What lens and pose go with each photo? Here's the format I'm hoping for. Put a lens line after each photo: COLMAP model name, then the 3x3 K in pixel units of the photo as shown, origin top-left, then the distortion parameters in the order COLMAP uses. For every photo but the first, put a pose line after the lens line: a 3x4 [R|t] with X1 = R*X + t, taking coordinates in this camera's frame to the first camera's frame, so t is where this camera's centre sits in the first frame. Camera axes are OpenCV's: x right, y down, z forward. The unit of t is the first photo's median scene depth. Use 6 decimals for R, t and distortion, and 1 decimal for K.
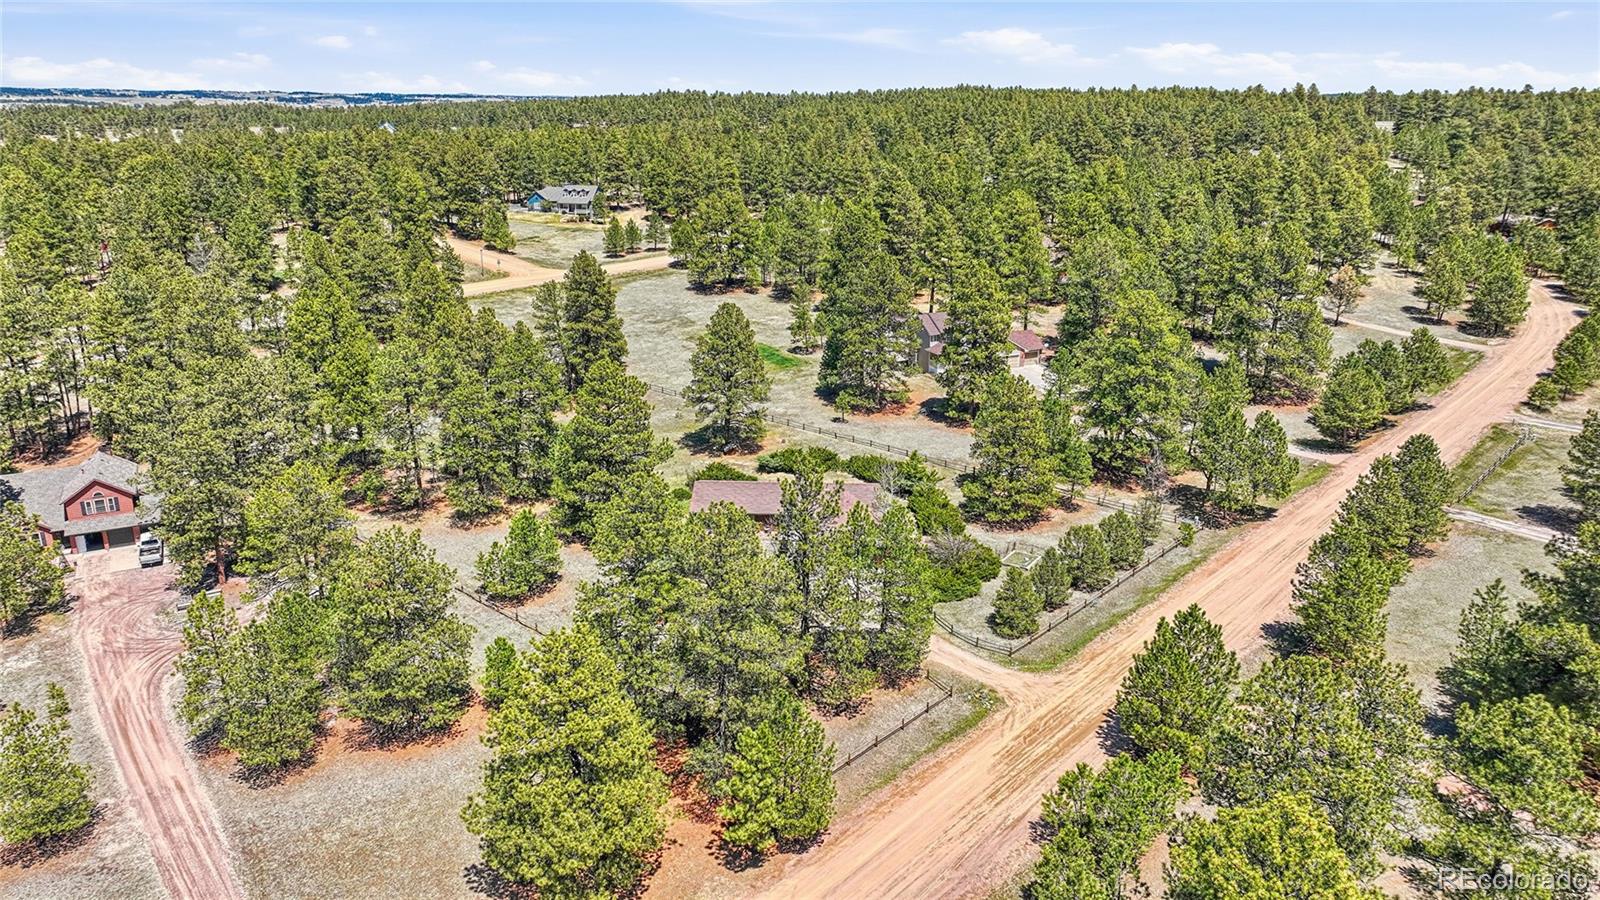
lens RADIAL K [[1135.3, 0, 799.0], [0, 1135.3, 453.7], [0, 0, 1]] dist [0.001979, -0.001853]
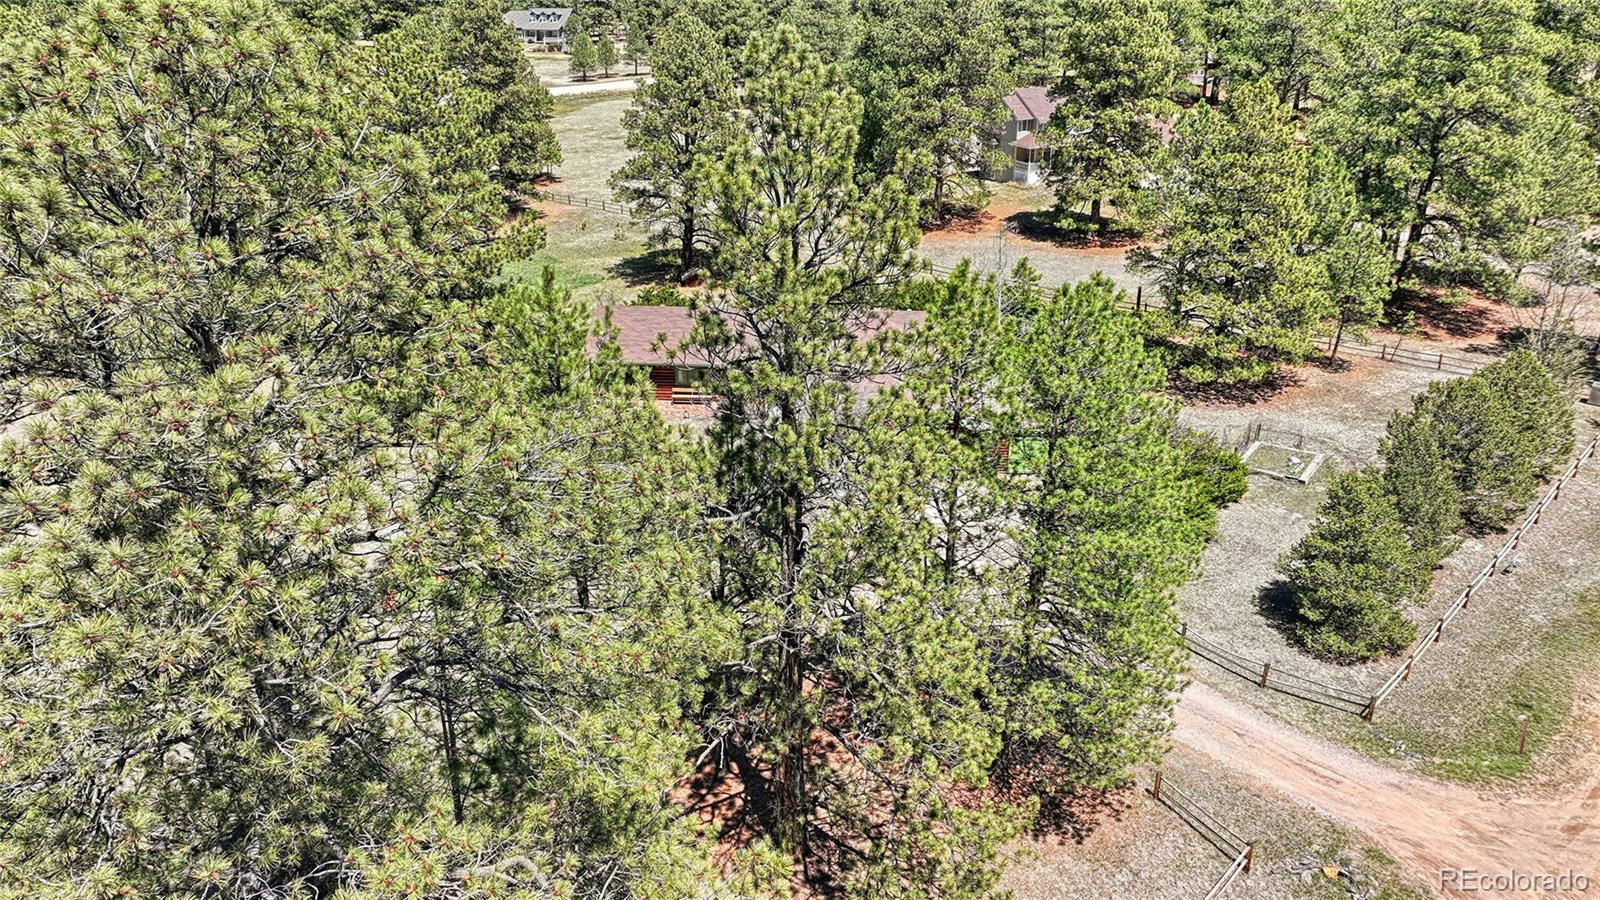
lens RADIAL K [[1135.3, 0, 801.6], [0, 1135.3, 449.0], [0, 0, 1]] dist [0.001979, -0.001853]
pose [[0.999801, 0.007496, -0.018510, 0.007791], [-0.006164, 0.997459, 0.070974, 0.043103], [0.018995, -0.070845, 0.997306, 0.407541]]
